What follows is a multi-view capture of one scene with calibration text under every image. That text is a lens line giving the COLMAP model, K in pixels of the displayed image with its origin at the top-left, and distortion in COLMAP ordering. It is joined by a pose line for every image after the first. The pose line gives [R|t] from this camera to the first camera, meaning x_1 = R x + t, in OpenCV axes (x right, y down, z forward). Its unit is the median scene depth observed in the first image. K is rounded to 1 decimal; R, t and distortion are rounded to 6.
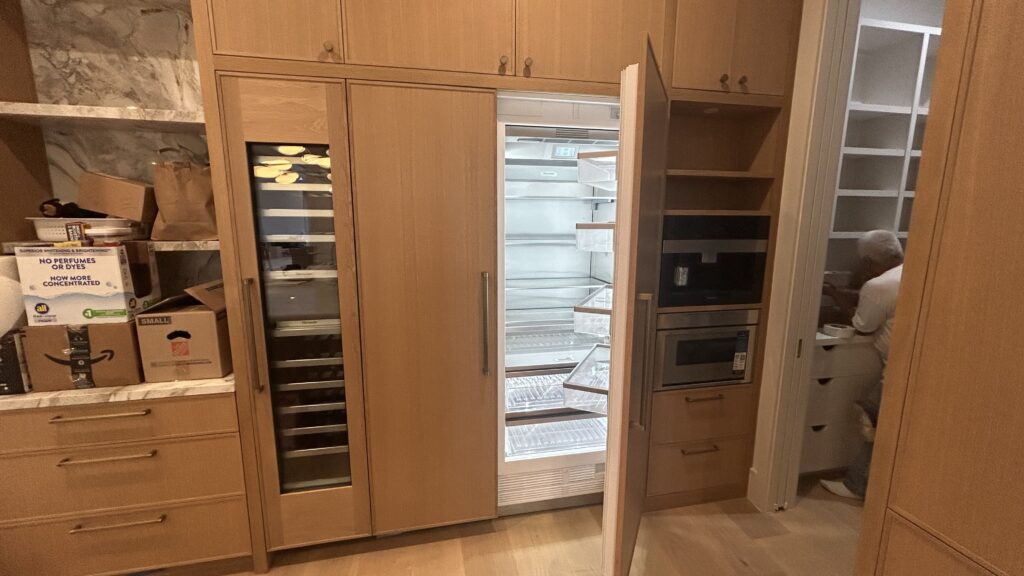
lens RADIAL K [[416.6, 0, 512.3], [0, 416.6, 287.6], [0, 0, 1]] dist [-0.002784, 0.002342]
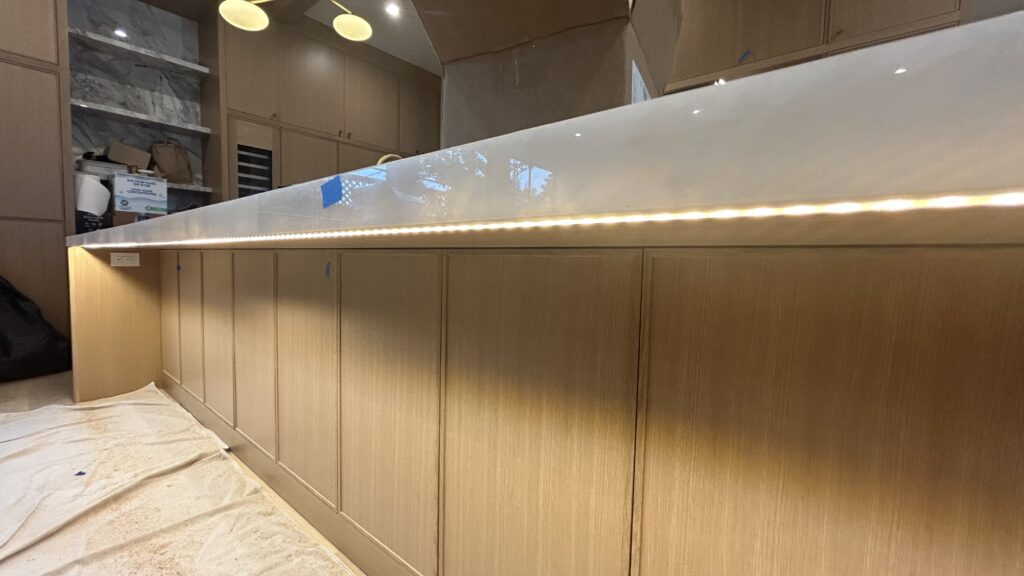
lens RADIAL K [[416.6, 0, 511.8], [0, 416.6, 287.0], [0, 0, 1]] dist [-0.002784, 0.002342]
pose [[0.784119, -0.025894, 0.620070, -0.759937], [0.087820, 0.993705, -0.069557, 0.656038], [-0.614366, 0.108995, 0.781457, -1.487527]]
